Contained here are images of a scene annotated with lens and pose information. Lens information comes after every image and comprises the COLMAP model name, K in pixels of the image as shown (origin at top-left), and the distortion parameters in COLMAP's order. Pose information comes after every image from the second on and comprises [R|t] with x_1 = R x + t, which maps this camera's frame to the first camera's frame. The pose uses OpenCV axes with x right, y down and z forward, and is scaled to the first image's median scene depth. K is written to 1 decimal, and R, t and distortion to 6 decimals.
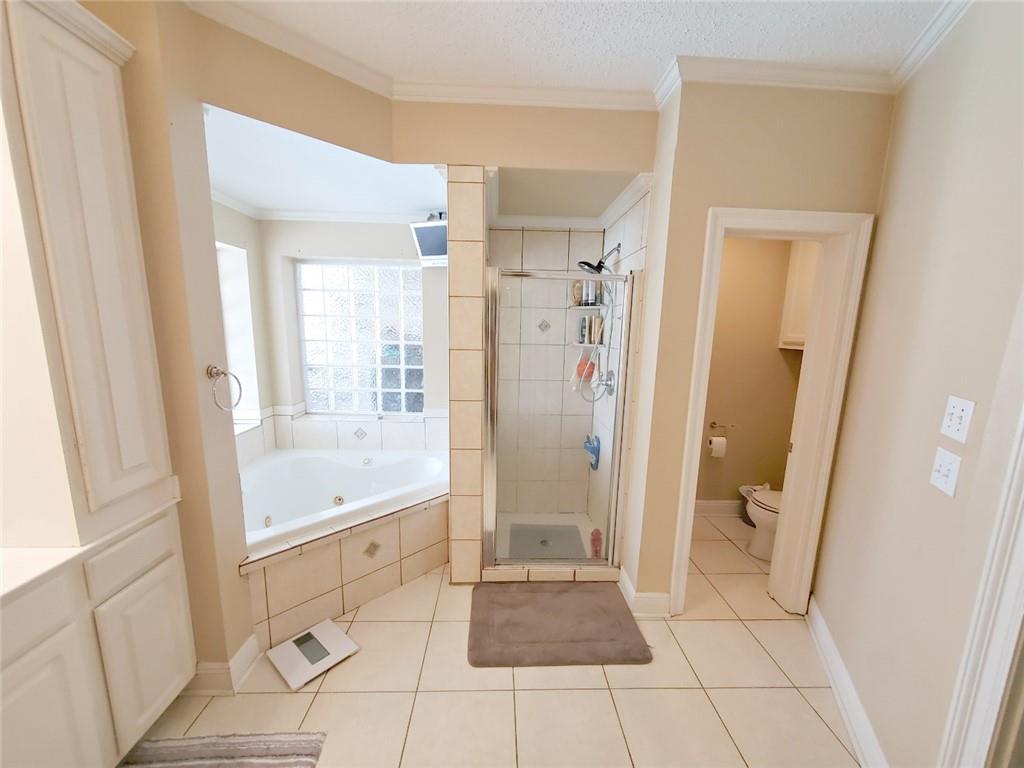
lens RADIAL K [[404.2, 0, 512.0], [0, 404.2, 398.2], [0, 0, 1]] dist [0.000739, -0.000308]
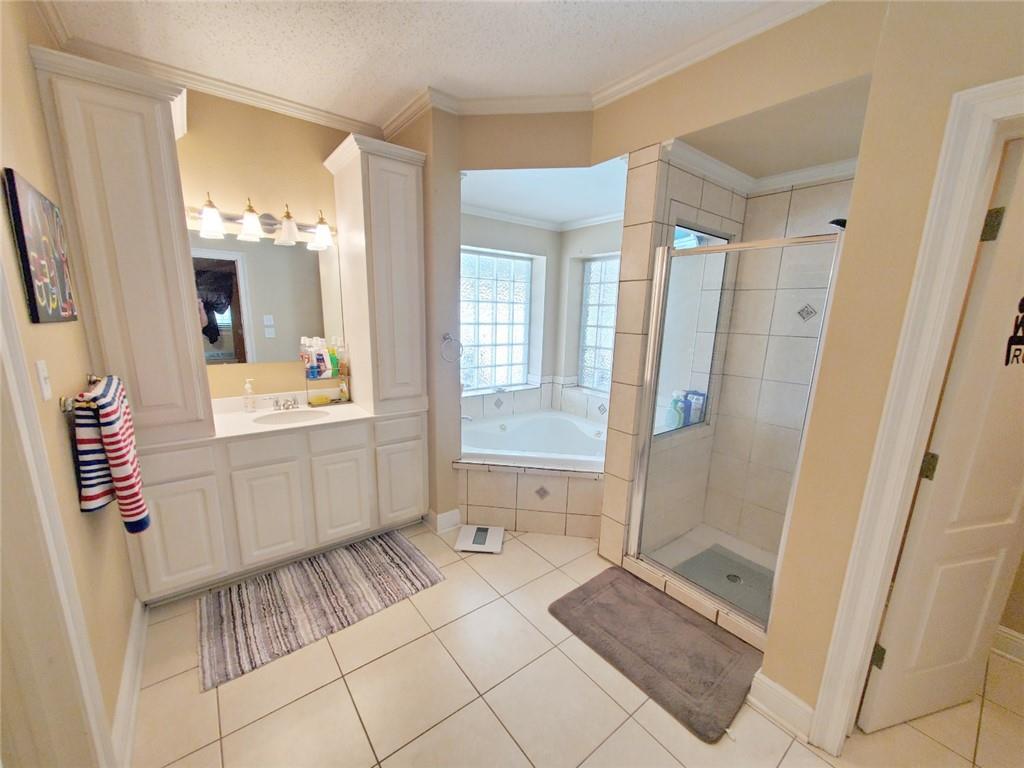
lens RADIAL K [[404.2, 0, 512.0], [0, 404.2, 398.2], [0, 0, 1]] dist [0.000739, -0.000308]
pose [[0.590425, 0.164009, -0.790252, 0.575666], [-0.155666, 0.983892, 0.087894, -0.003276], [0.791938, 0.071121, 0.606445, 0.175406]]
